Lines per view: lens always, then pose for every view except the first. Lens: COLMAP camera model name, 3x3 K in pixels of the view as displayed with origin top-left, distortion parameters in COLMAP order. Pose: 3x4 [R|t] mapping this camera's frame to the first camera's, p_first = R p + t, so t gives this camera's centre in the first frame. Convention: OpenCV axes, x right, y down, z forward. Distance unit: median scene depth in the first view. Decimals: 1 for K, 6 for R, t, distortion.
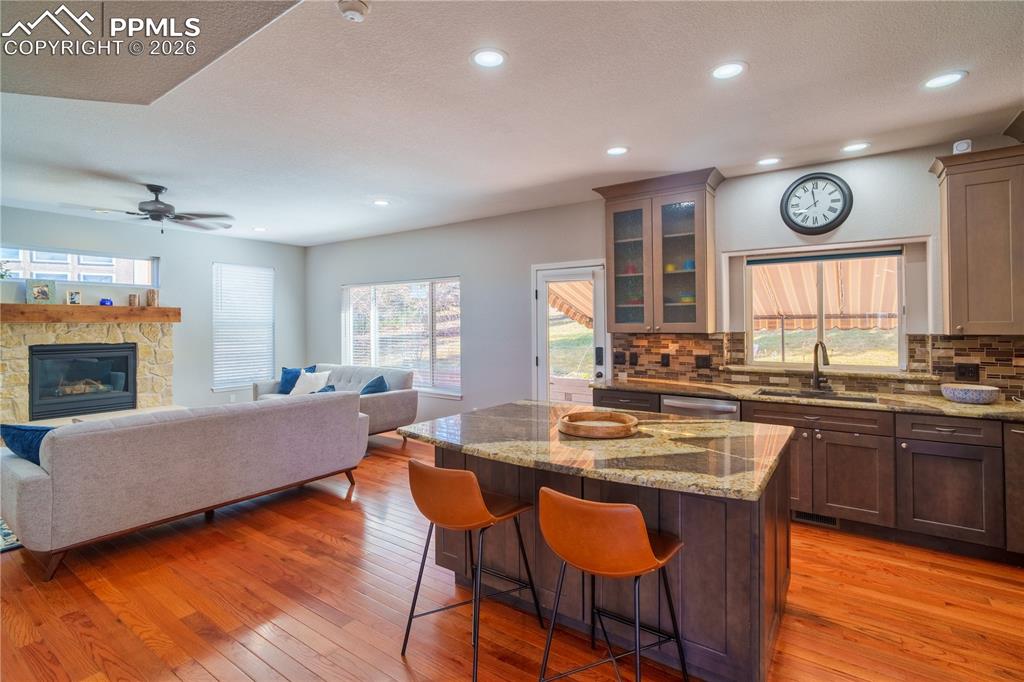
lens RADIAL K [[471.0, 0, 512.1], [0, 471.0, 322.4], [0, 0, 1]] dist [0.001372, 0.000760]
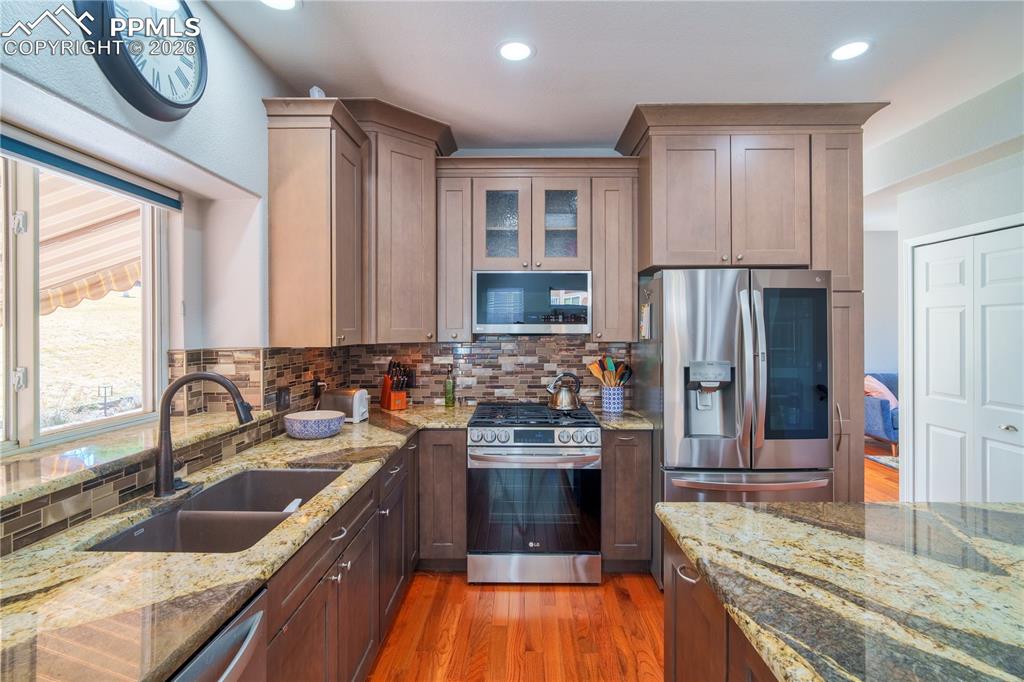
lens RADIAL K [[490.6, 0, 517.7], [0, 490.6, 327.1], [0, 0, 1]] dist [0.000957, 0.000245]
pose [[-0.567947, 0.009086, 0.823015, 0.099365], [0.001614, 0.999949, -0.009925, 0.002610], [-0.823063, -0.004308, -0.567933, 0.856314]]
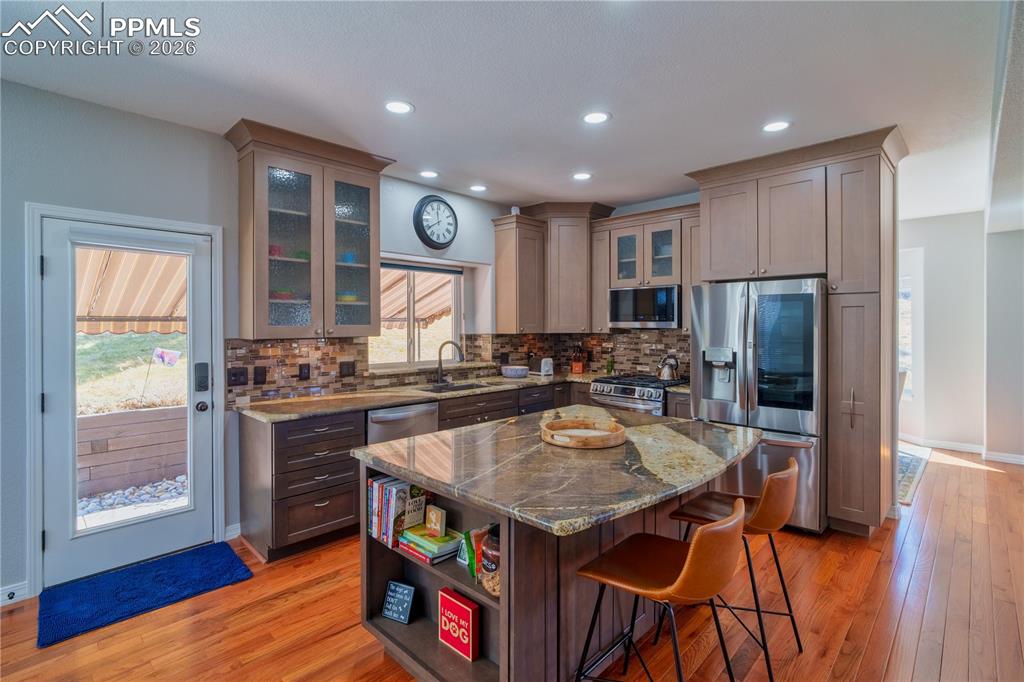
lens RADIAL K [[494.9, 0, 498.2], [0, 494.9, 327.0], [0, 0, 1]] dist [0.000766, 0.000090]
pose [[0.178297, 0.000173, 0.983977, -0.458127], [-0.002712, 0.999996, 0.000315, 0.003176], [-0.983973, -0.002725, 0.178297, 0.556457]]
